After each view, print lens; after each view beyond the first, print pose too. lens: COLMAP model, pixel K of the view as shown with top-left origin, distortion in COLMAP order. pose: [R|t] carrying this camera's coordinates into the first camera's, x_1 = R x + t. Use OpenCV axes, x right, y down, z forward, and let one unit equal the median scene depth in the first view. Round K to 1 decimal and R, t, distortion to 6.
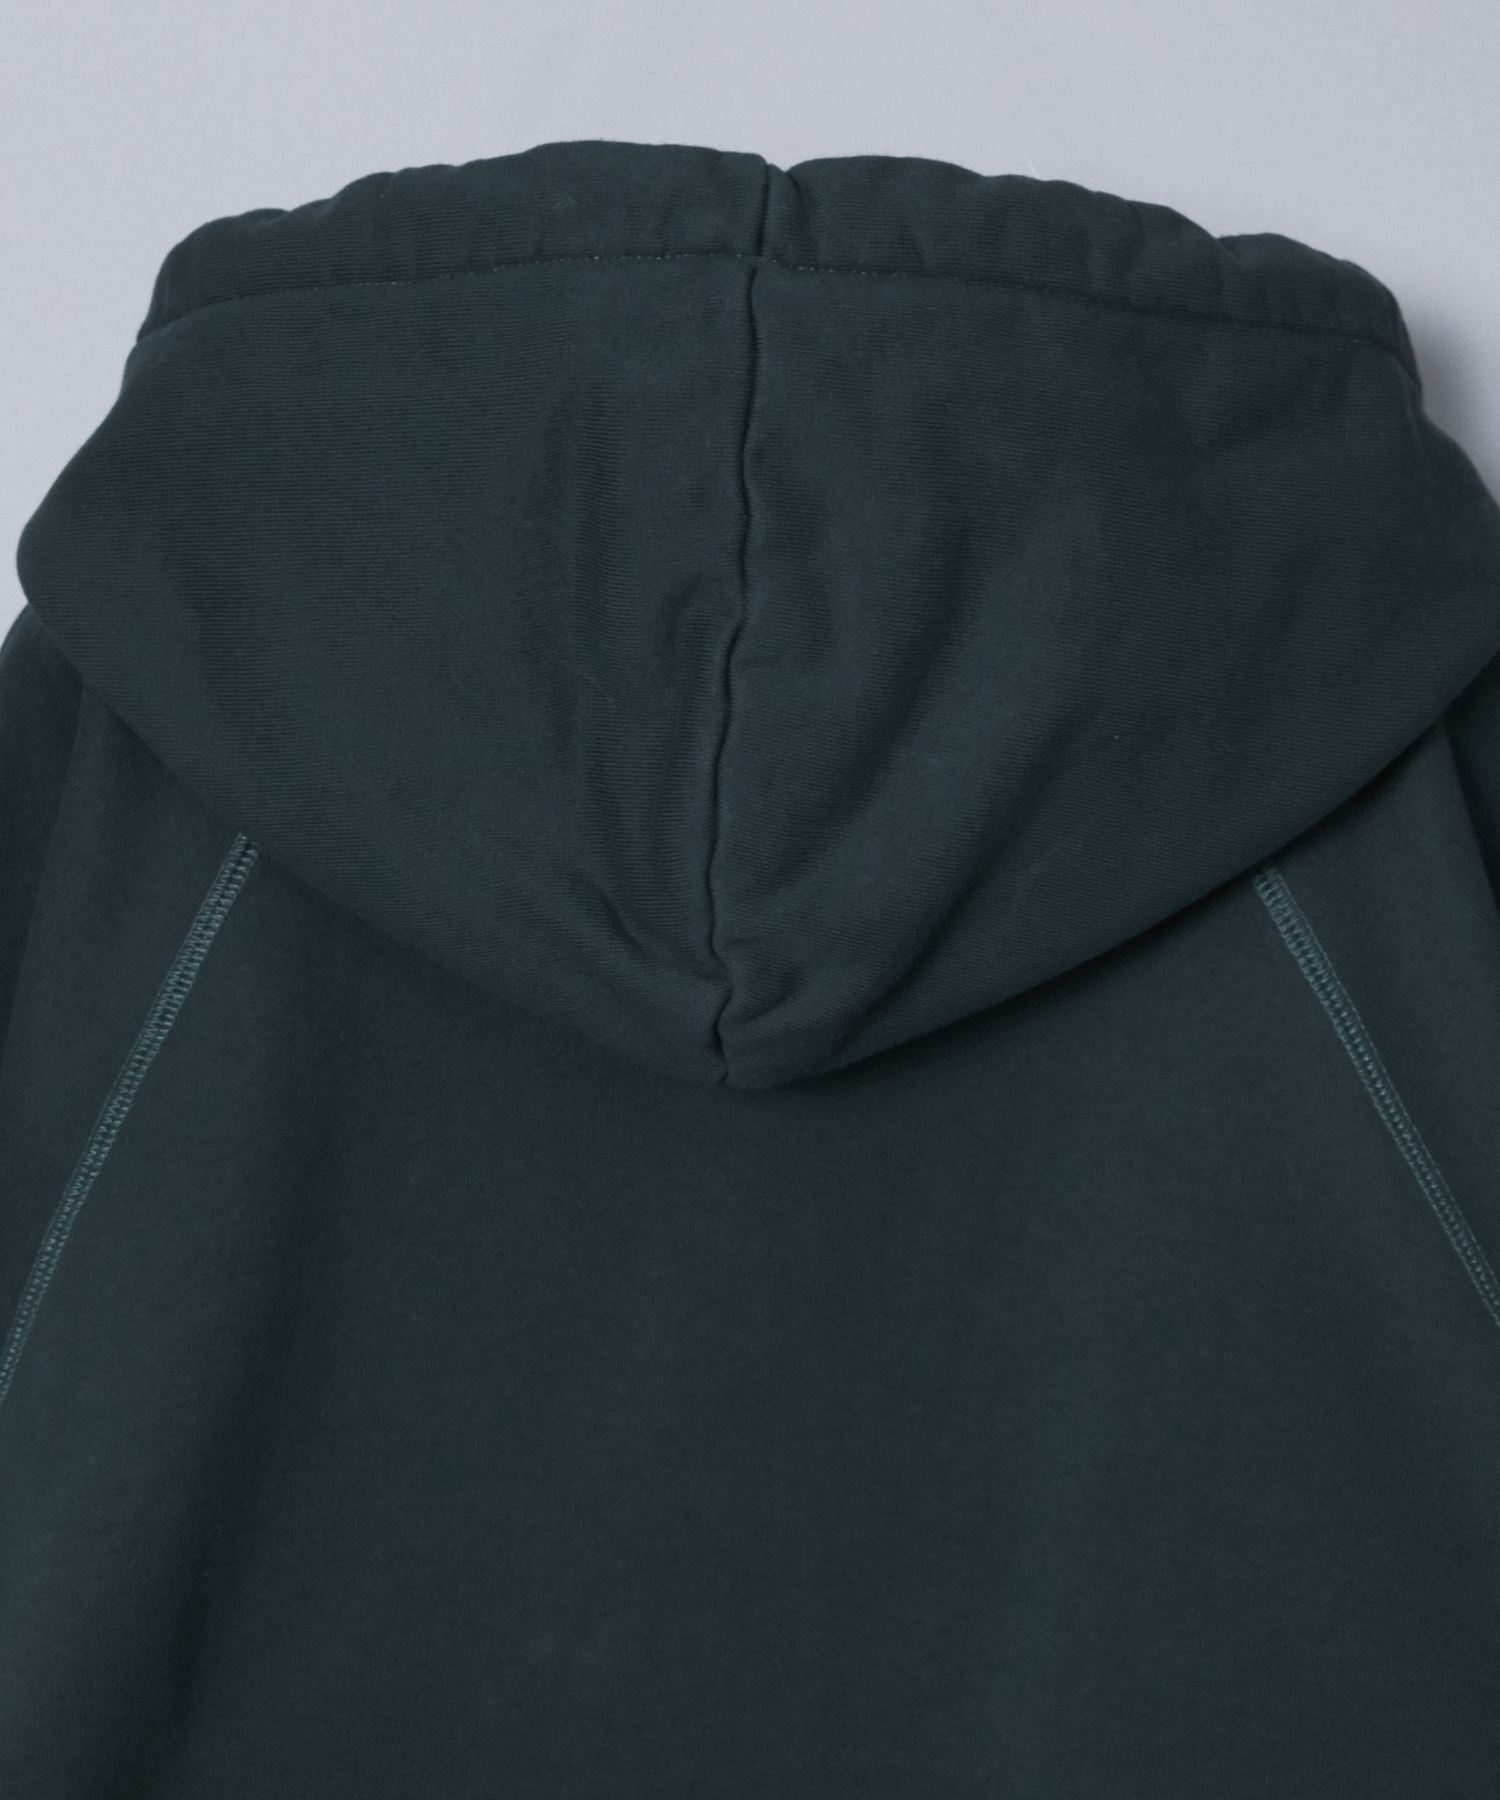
lens RADIAL K [[2882.3, 0, 745.5], [0, 2882.3, 900.9], [0, 0, 1]] dist [-0.040295, 0.000000]
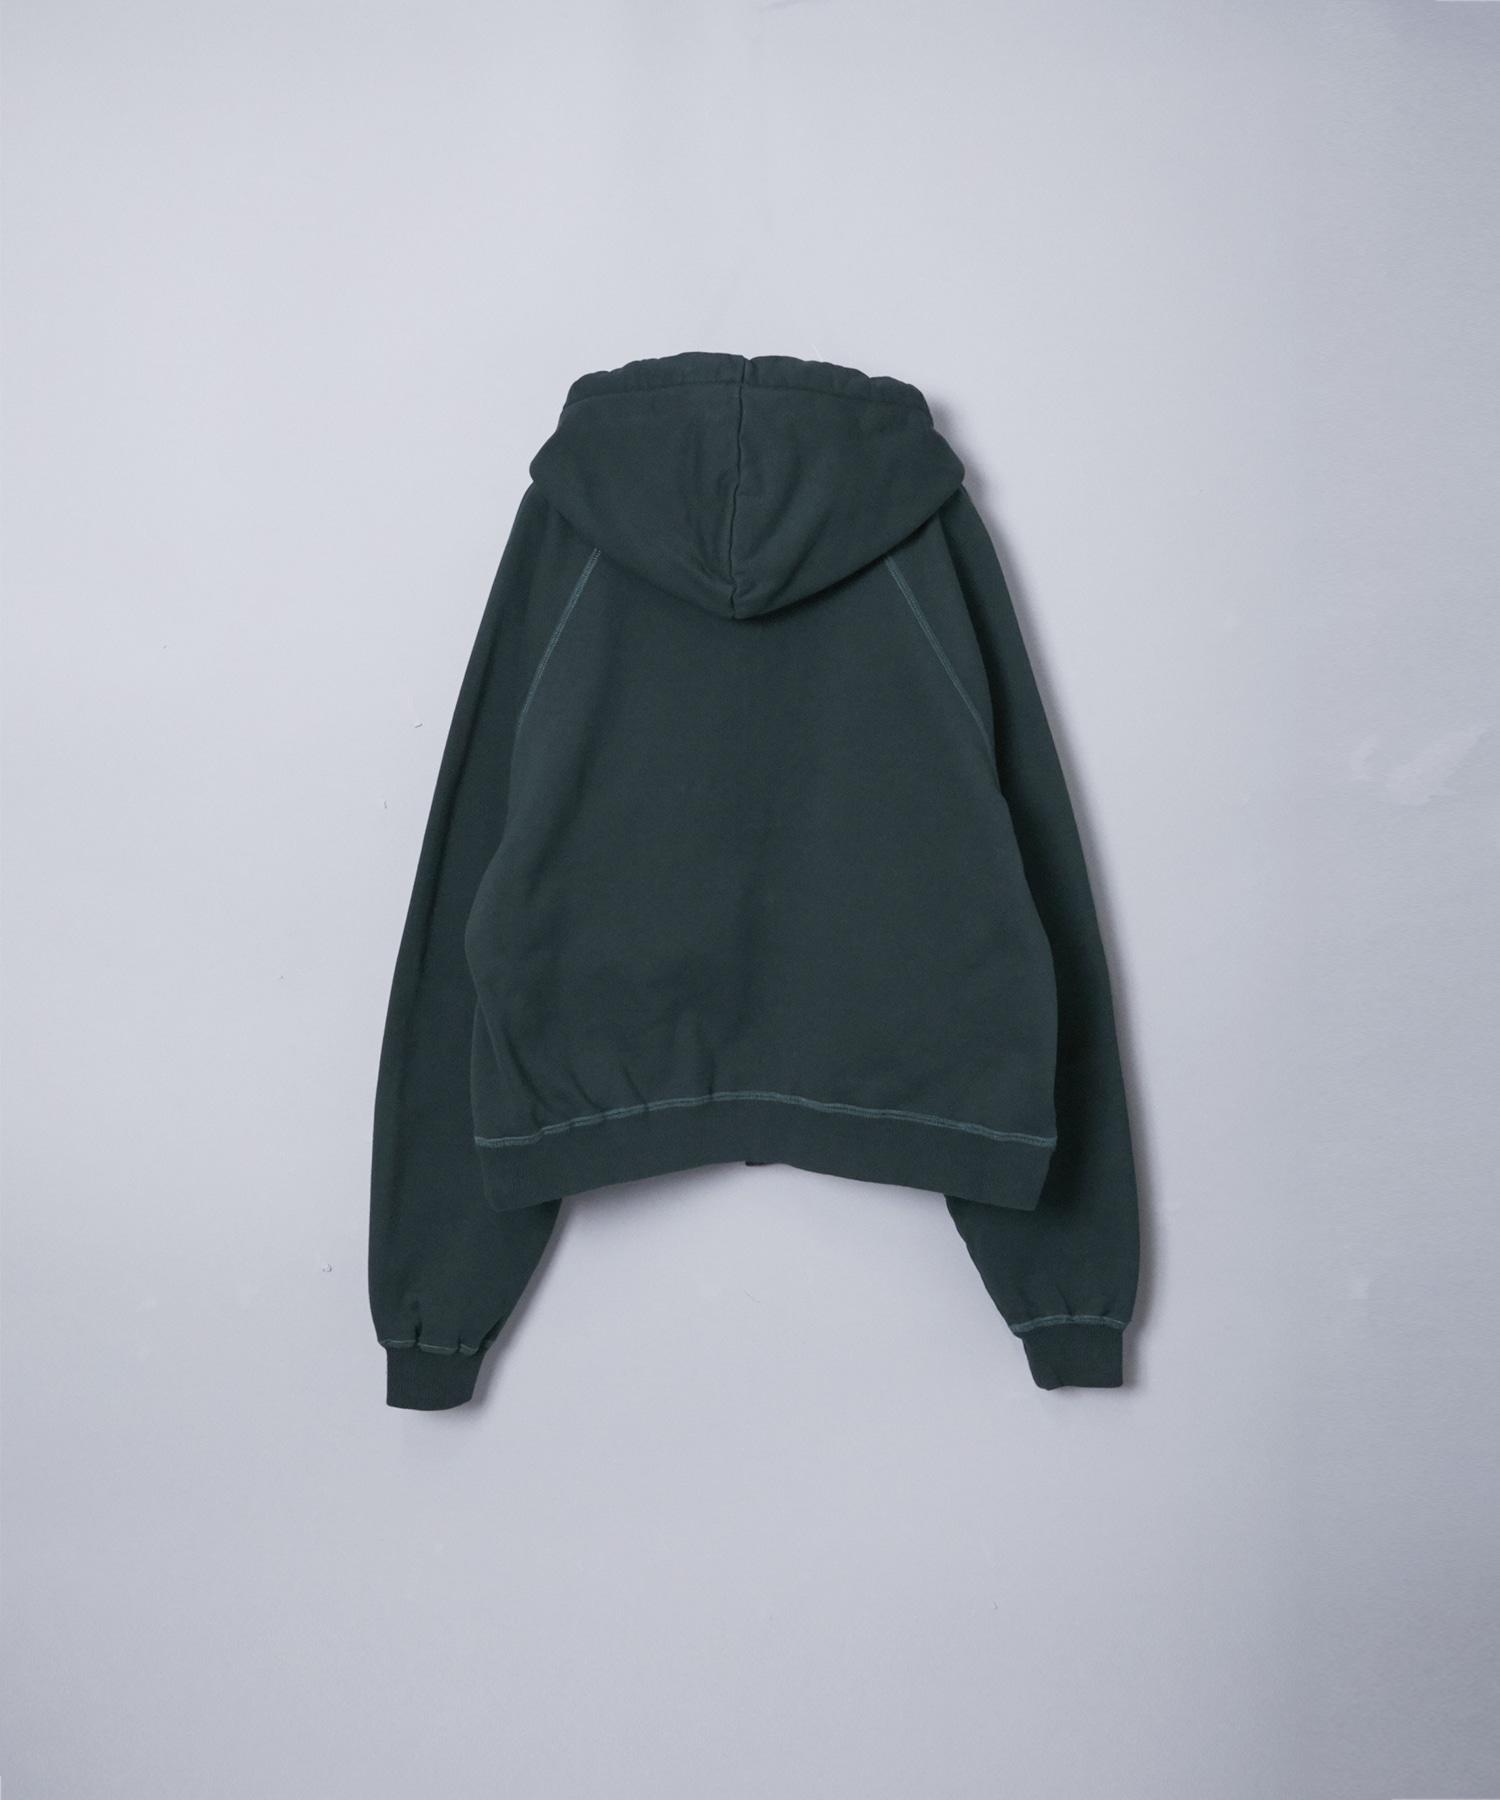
lens RADIAL K [[2509.0, 0, 755.7], [0, 2509.0, 899.4], [0, 0, 1]] dist [-0.020773, 0.000000]
pose [[0.999878, -0.006882, 0.014041, -0.027322], [0.007423, 0.999216, -0.038879, 0.538845], [-0.013763, 0.038978, 0.999145, -2.093340]]
